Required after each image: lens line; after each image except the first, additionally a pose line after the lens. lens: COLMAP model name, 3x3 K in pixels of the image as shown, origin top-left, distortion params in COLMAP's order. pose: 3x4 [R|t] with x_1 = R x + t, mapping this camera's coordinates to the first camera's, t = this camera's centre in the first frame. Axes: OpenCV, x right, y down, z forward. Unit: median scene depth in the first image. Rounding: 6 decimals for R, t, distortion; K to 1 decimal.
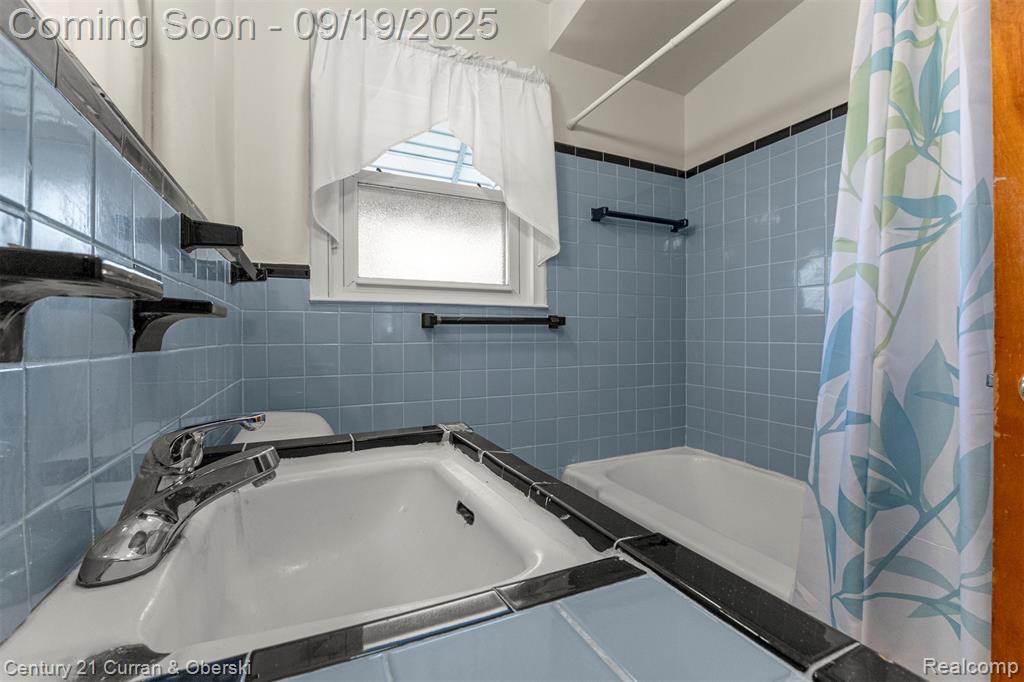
lens RADIAL K [[443.5, 0, 507.0], [0, 443.5, 340.4], [0, 0, 1]] dist [0.003260, 0.000323]
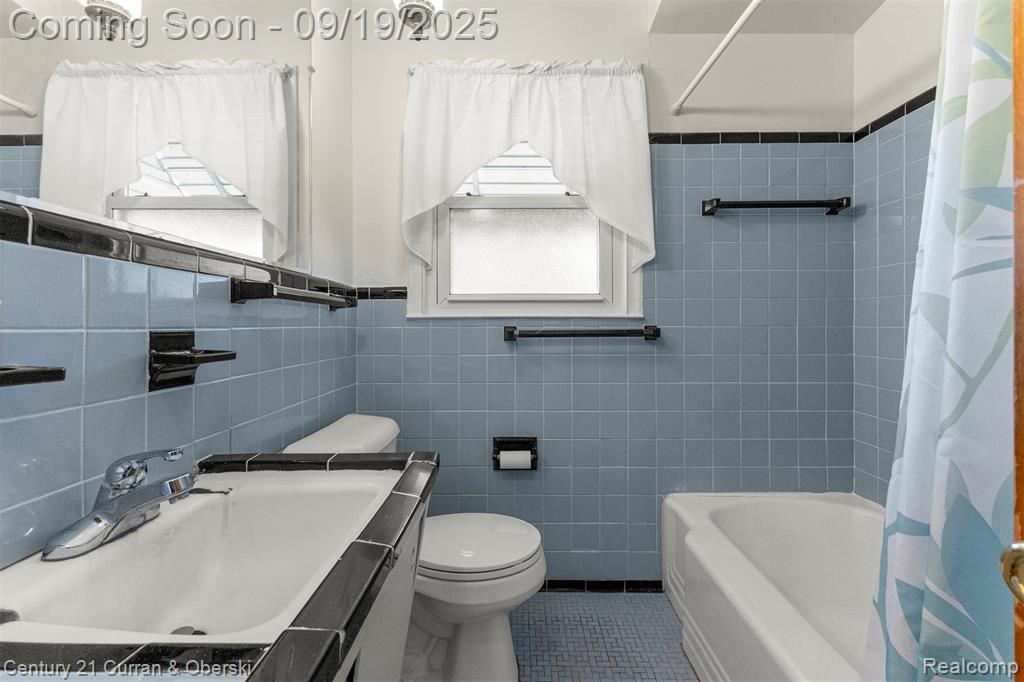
lens RADIAL K [[444.1, 0, 510.8], [0, 444.1, 327.8], [0, 0, 1]] dist [0.005163, 0.000195]
pose [[0.898908, 0.004719, -0.438112, 0.266093], [-0.003351, 0.999987, 0.003894, -0.059830], [0.438125, -0.002032, 0.898912, 0.066736]]
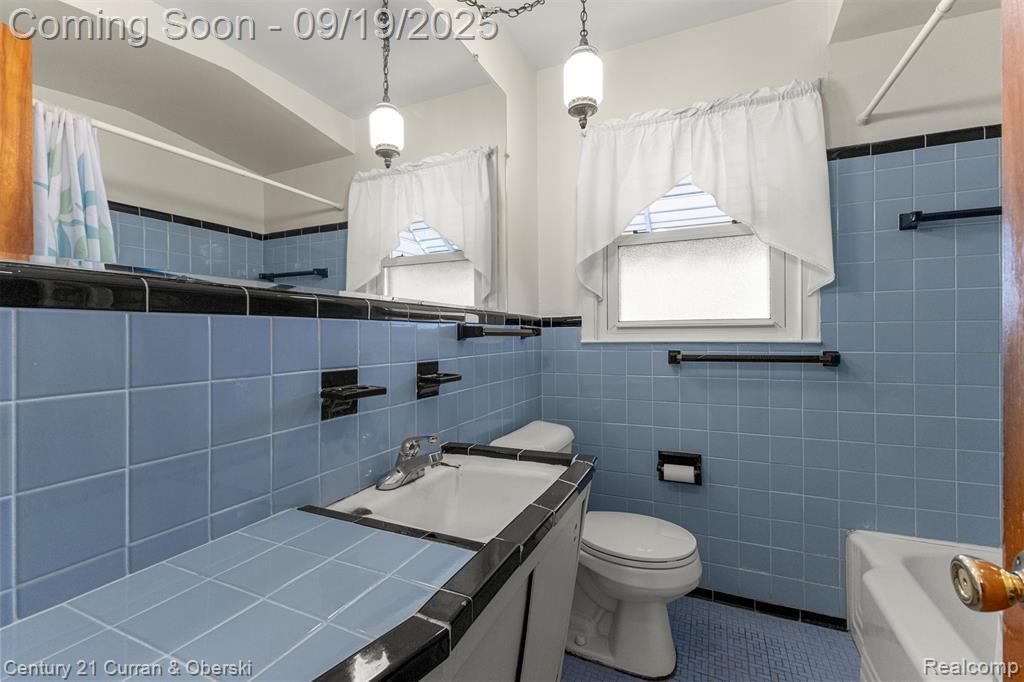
lens RADIAL K [[443.5, 0, 507.0], [0, 443.5, 340.4], [0, 0, 1]] dist [0.003260, 0.000323]
pose [[0.635428, 0.006899, -0.772129, 0.404218], [0.004942, 0.999903, 0.013001, -0.099963], [0.772144, -0.012077, 0.635333, -0.041071]]
